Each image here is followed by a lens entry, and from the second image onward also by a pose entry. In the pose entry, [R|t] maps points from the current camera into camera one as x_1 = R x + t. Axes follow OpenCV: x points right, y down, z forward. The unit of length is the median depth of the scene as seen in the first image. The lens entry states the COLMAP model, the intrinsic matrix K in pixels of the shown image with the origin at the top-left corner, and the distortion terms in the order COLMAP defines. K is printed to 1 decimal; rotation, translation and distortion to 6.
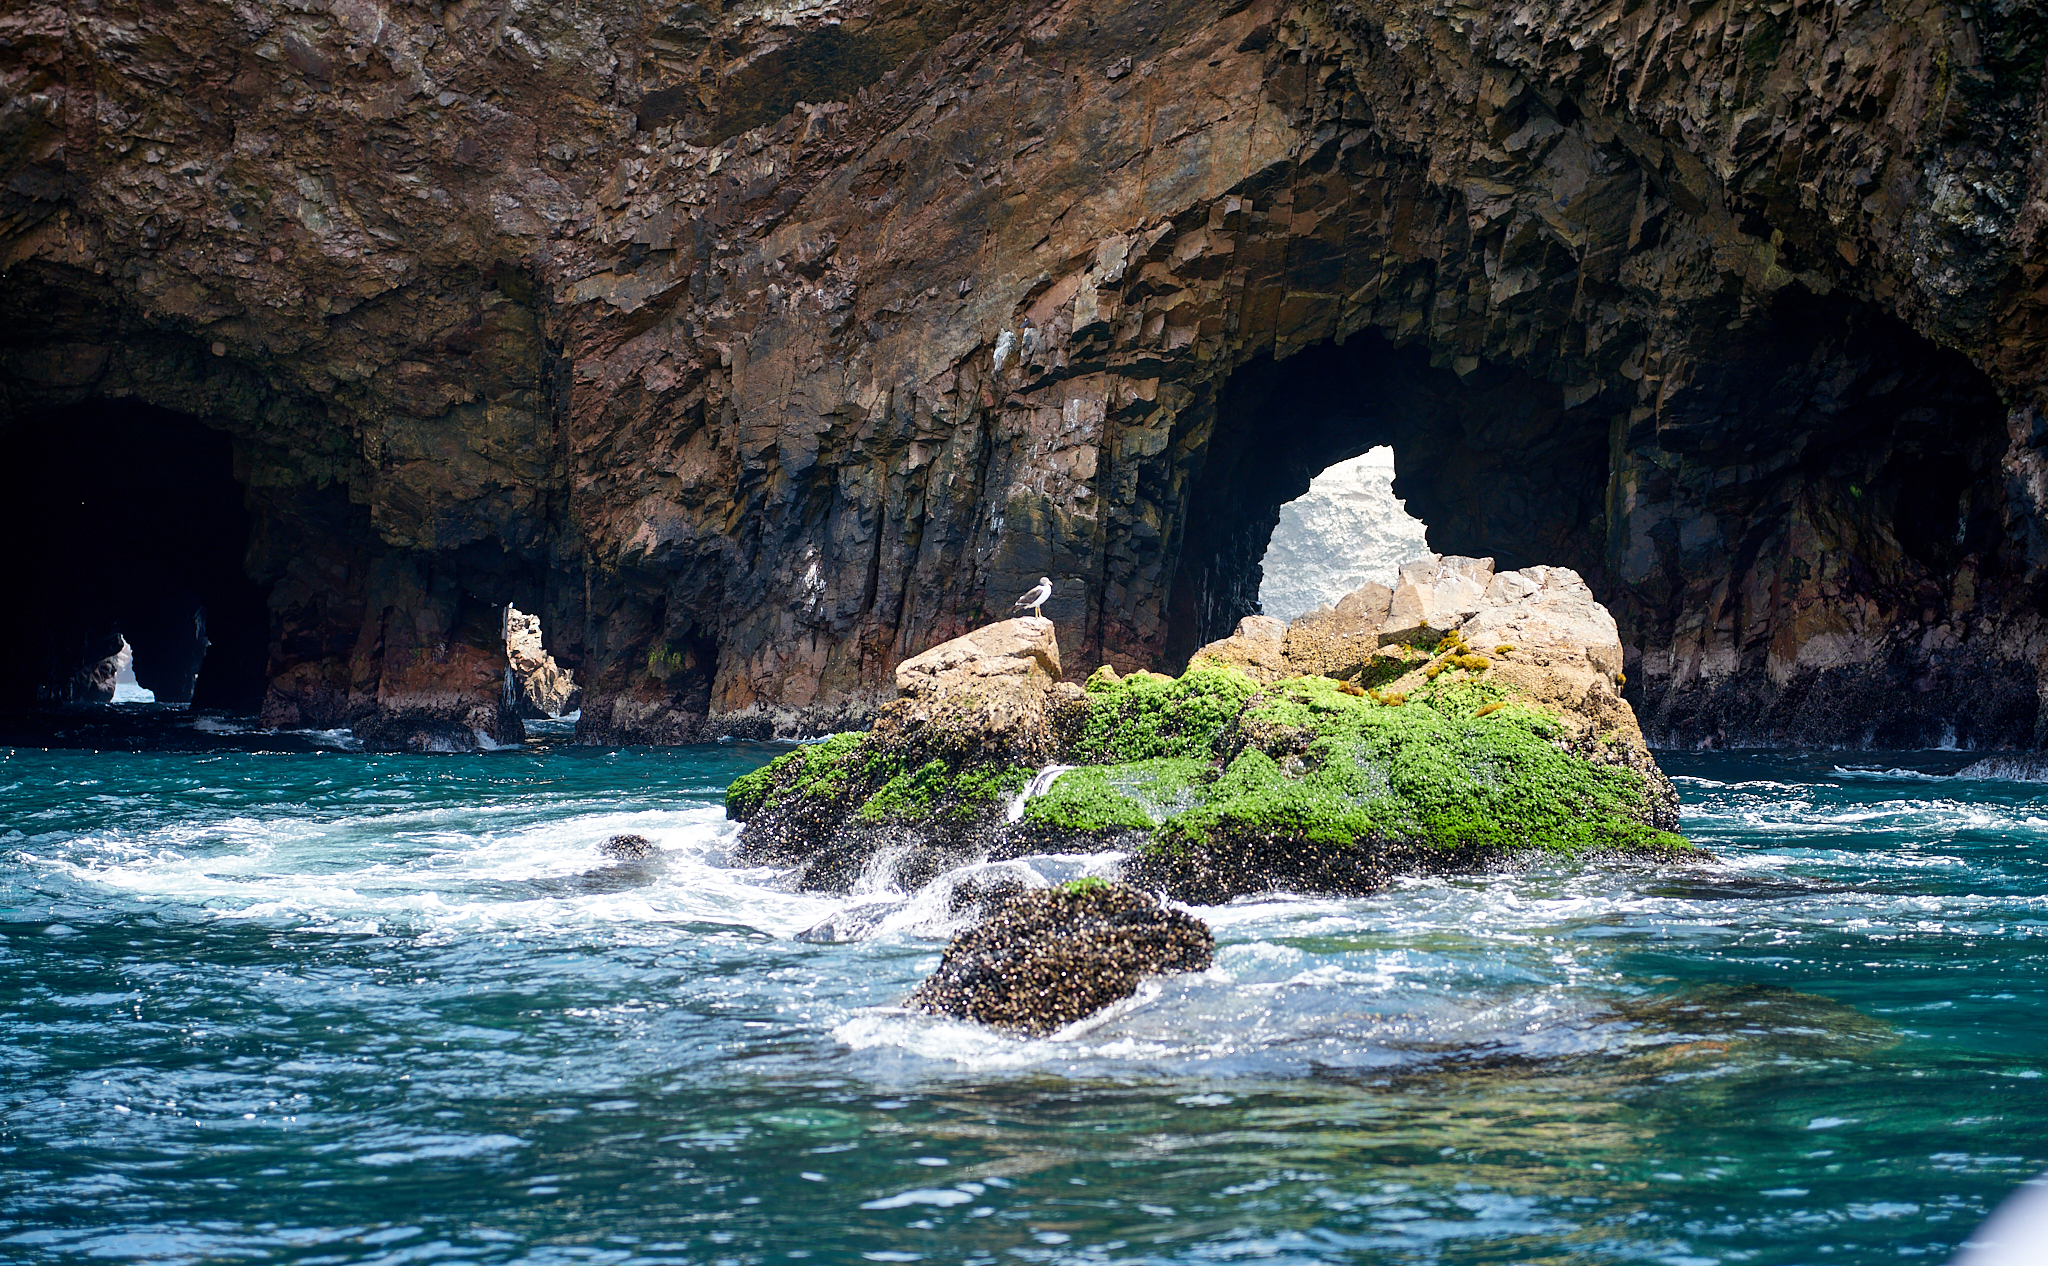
lens RADIAL K [[4004.3, 0, 1017.9], [0, 4004.3, 685.0], [0, 0, 1]] dist [0.143186, 0.000000]
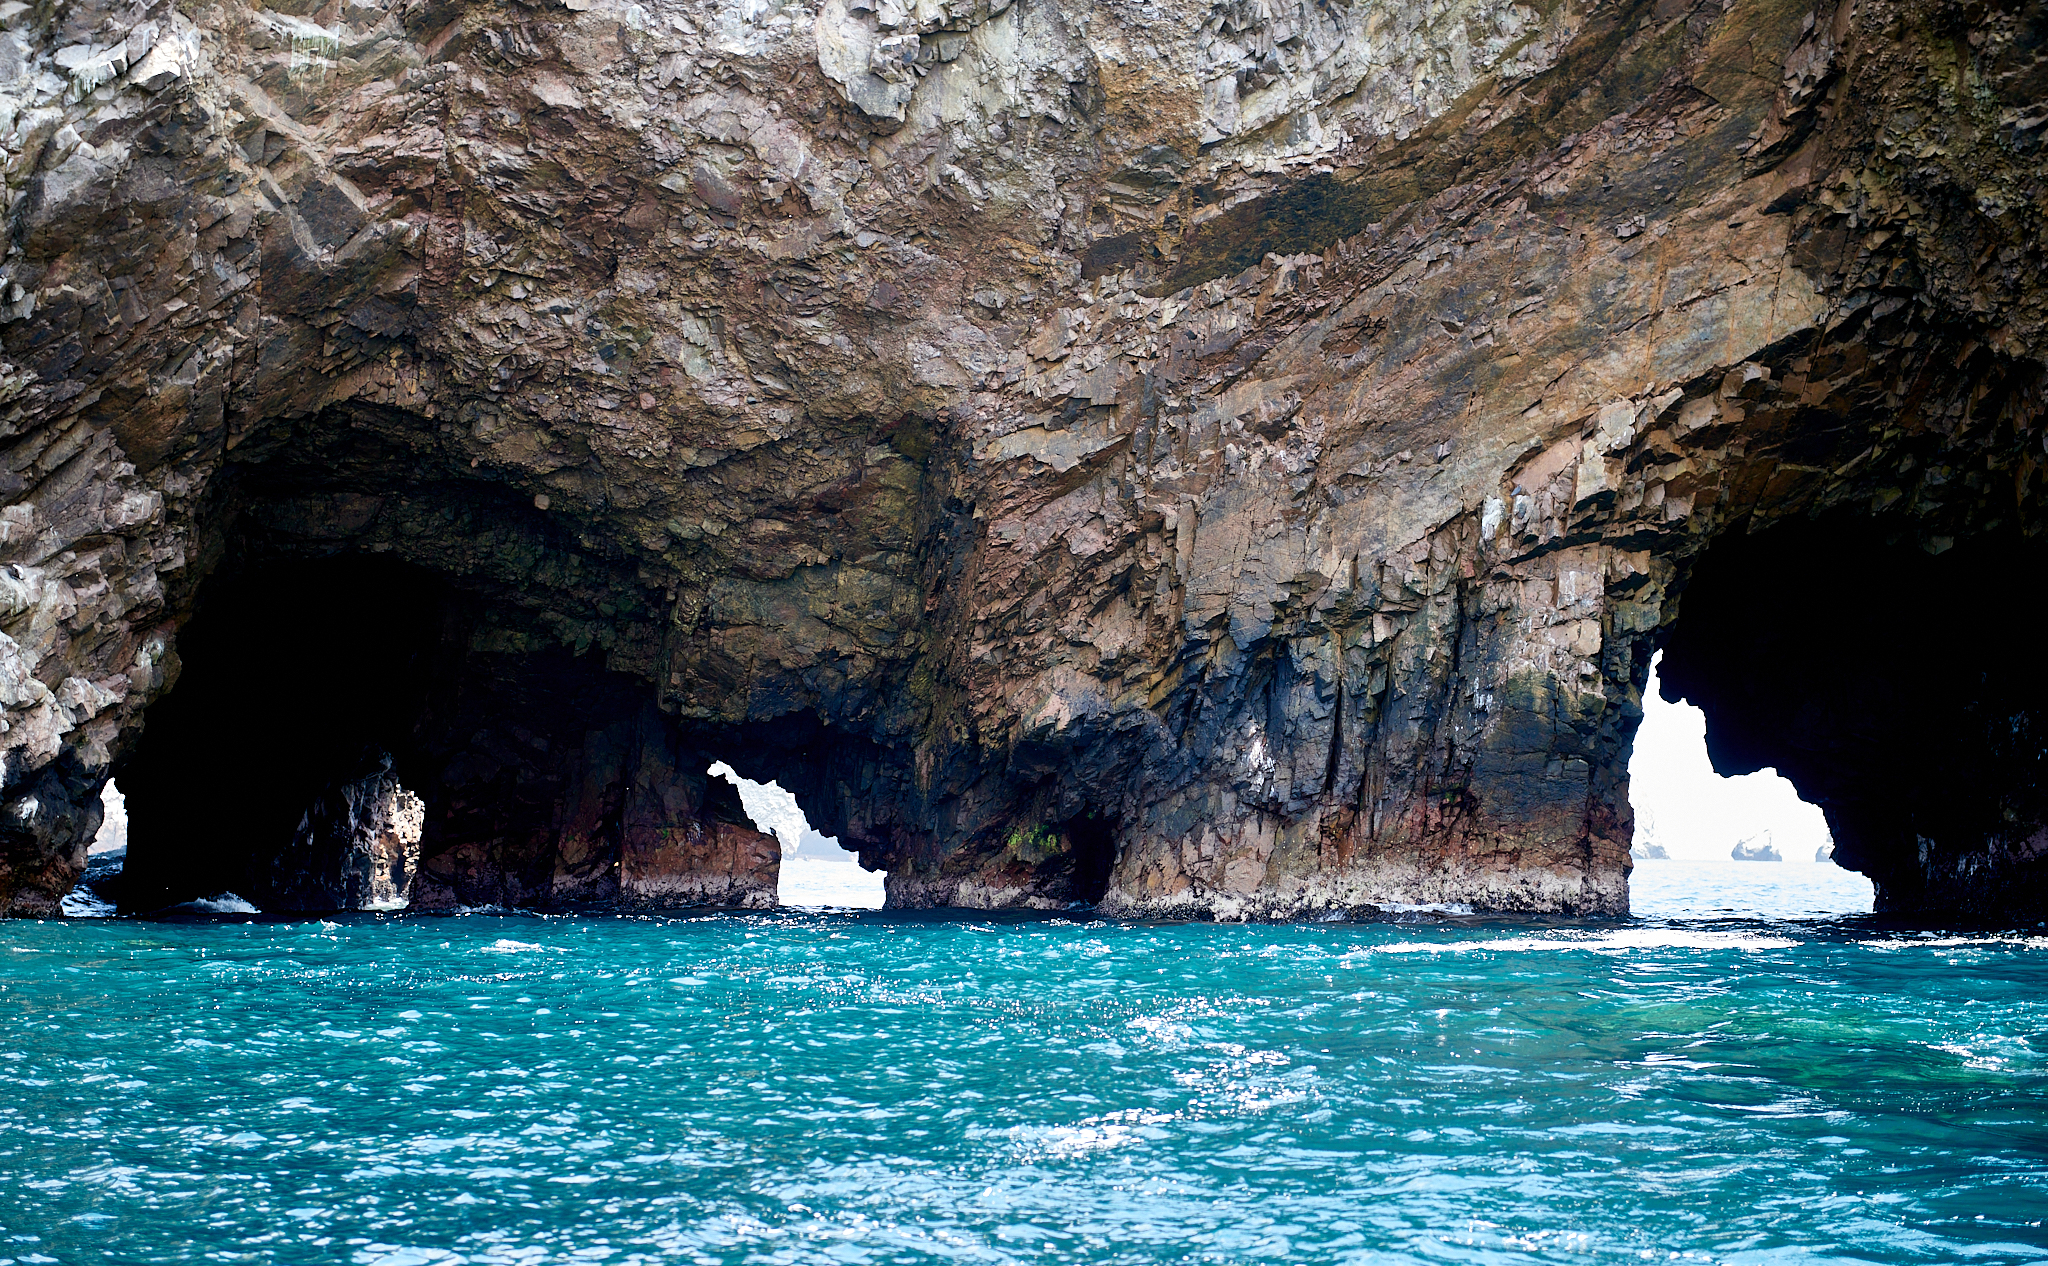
lens RADIAL K [[4004.3, 0, 1039.4], [0, 4004.3, 673.5], [0, 0, 1]] dist [0.143186, 0.000000]
pose [[0.983360, 0.014528, 0.181087, -0.271957], [-0.005597, 0.998747, -0.049734, 0.000934], [-0.181583, 0.047893, 0.982209, 0.085771]]
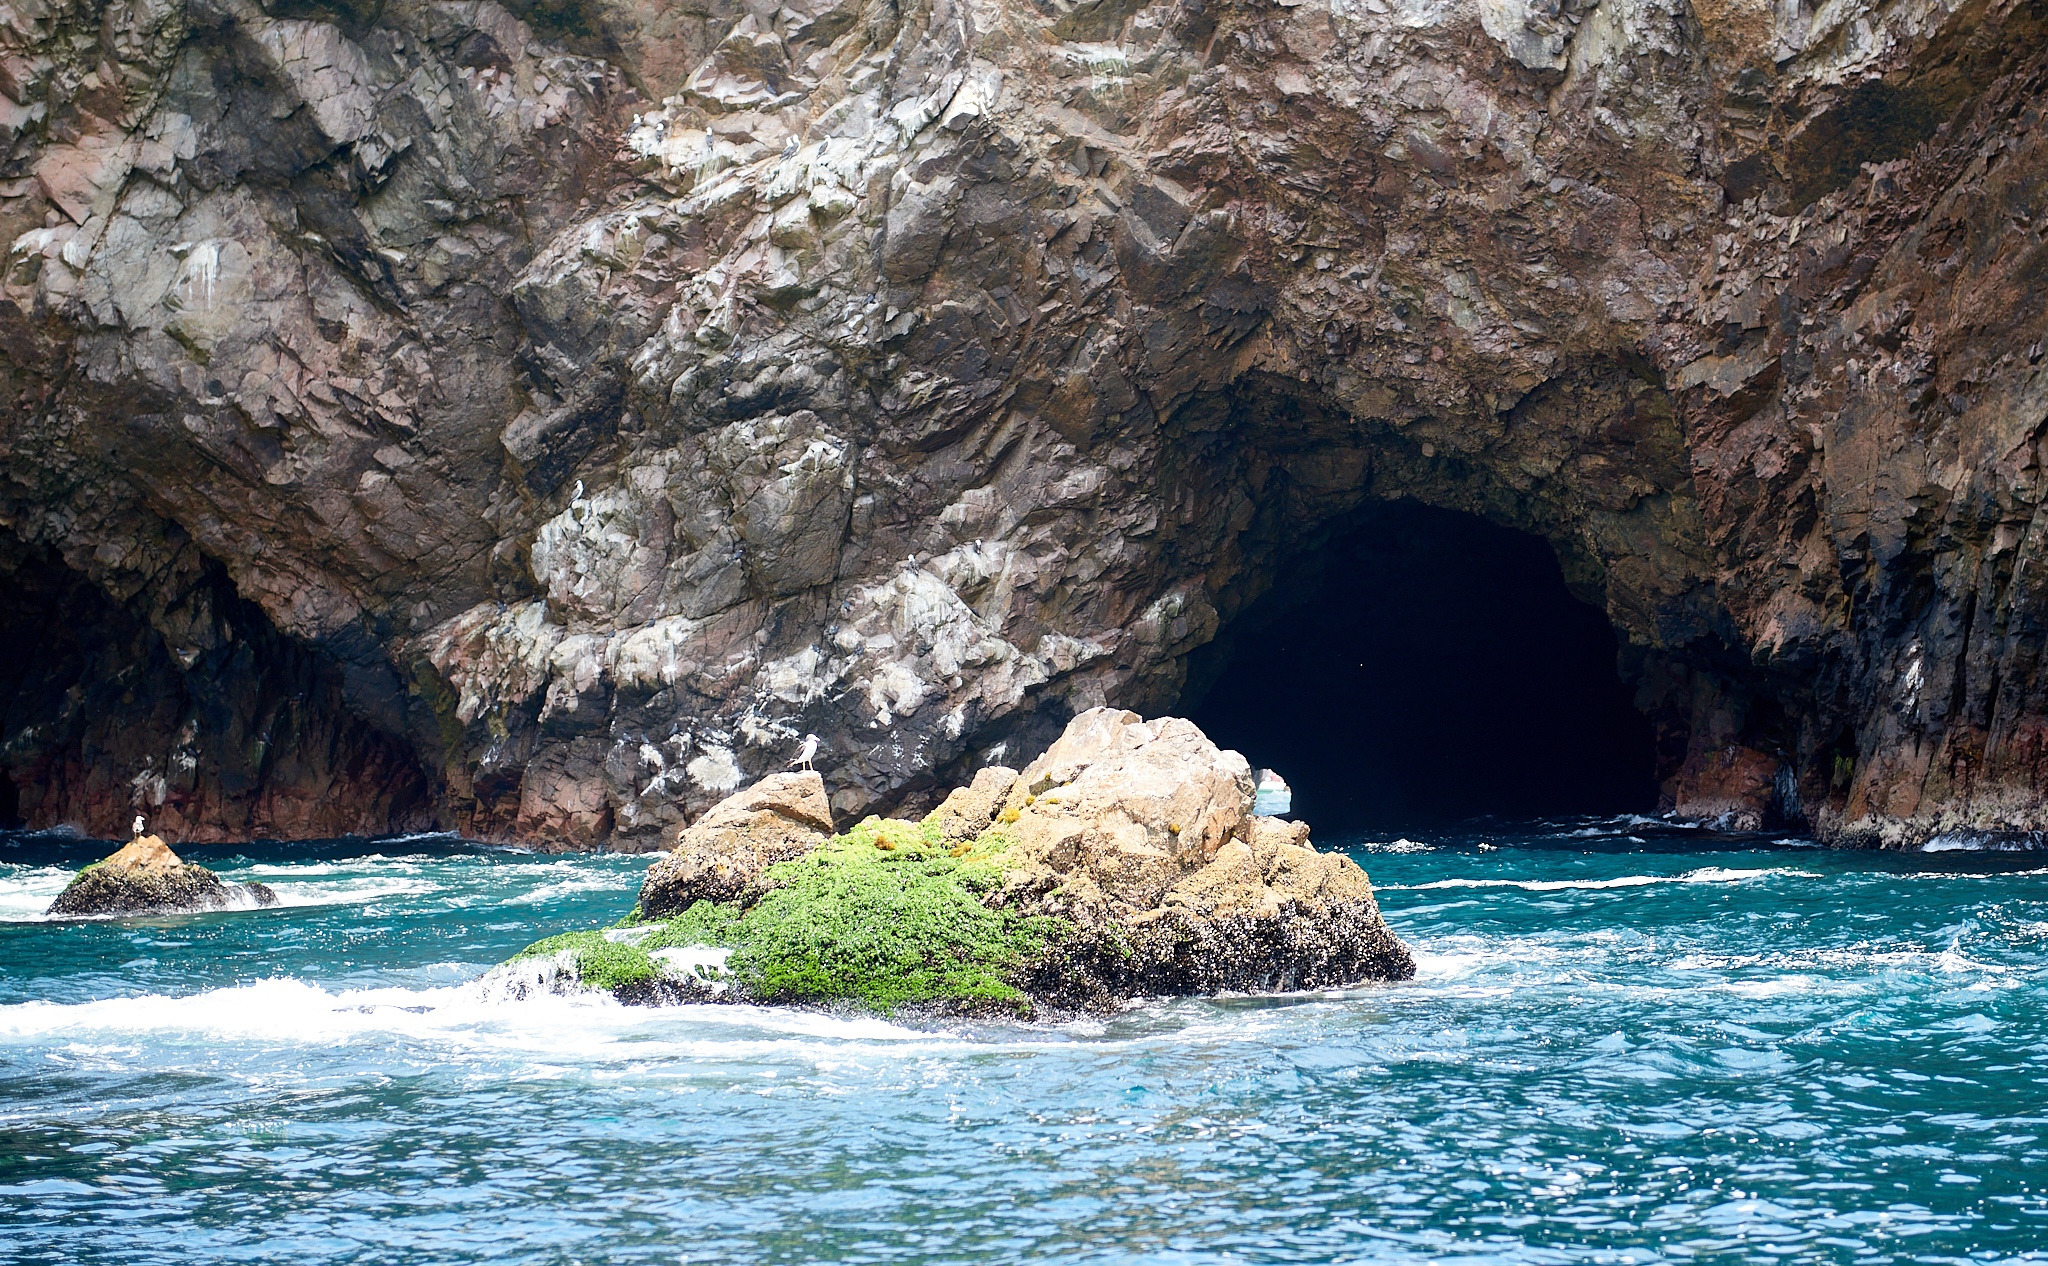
lens RADIAL K [[4790.5, 0, 1144.1], [0, 4790.5, 542.2], [0, 0, 1]] dist [0.132821, 0.000000]
pose [[0.863393, -0.036408, -0.503217, 0.349040], [0.014348, 0.998761, -0.047643, -0.007565], [0.504328, 0.033914, 0.862846, -0.033617]]
